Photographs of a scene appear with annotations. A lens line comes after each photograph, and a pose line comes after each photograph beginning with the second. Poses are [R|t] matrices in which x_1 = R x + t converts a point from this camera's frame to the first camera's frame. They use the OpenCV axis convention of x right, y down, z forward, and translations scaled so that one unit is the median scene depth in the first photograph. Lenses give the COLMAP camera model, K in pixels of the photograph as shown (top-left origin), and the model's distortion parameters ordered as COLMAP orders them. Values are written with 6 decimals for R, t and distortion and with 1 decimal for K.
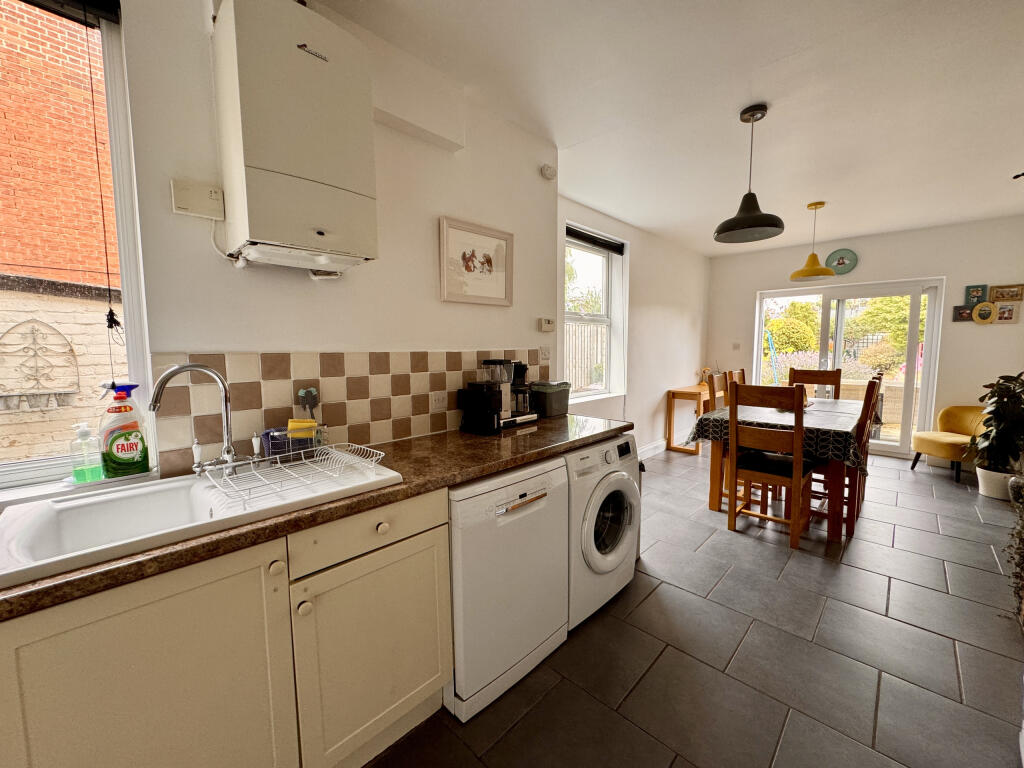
lens RADIAL K [[410.9, 0, 515.2], [0, 410.9, 378.3], [0, 0, 1]] dist [-0.000352, 0.000598]
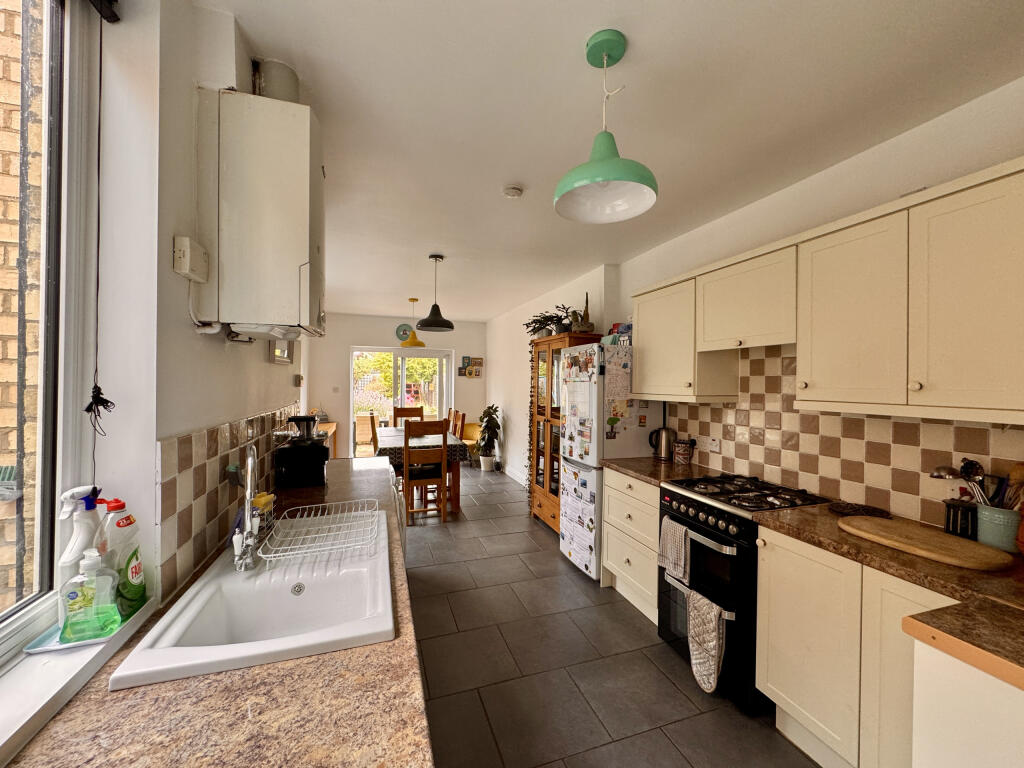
lens RADIAL K [[410.9, 0, 512.7], [0, 410.9, 380.5], [0, 0, 1]] dist [-0.000352, 0.000598]
pose [[0.458250, 0.010279, 0.888764, -0.386841], [0.059611, 0.997326, -0.042270, -0.031890], [-0.886822, 0.072350, 0.456412, 0.000434]]
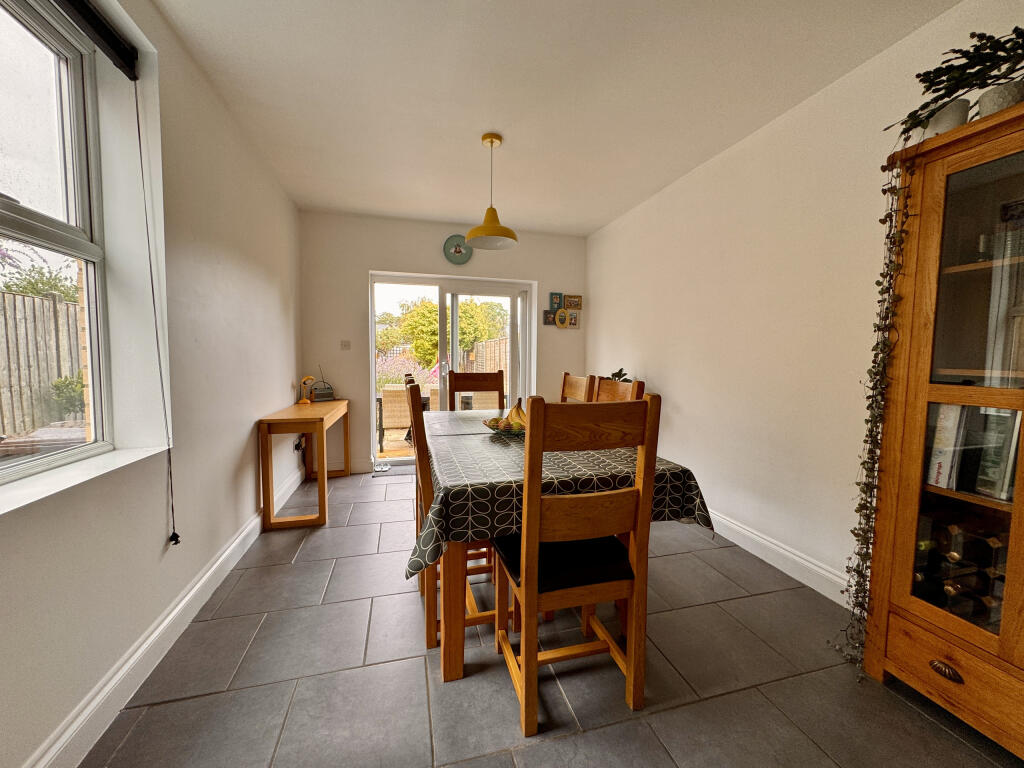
lens RADIAL K [[410.9, 0, 511.8], [0, 410.9, 384.3], [0, 0, 1]] dist [-0.000352, 0.000598]
pose [[0.517258, -0.047422, 0.854515, 0.107656], [0.058185, 0.998102, 0.020170, -0.010762], [-0.853850, 0.039287, 0.519035, 0.533080]]
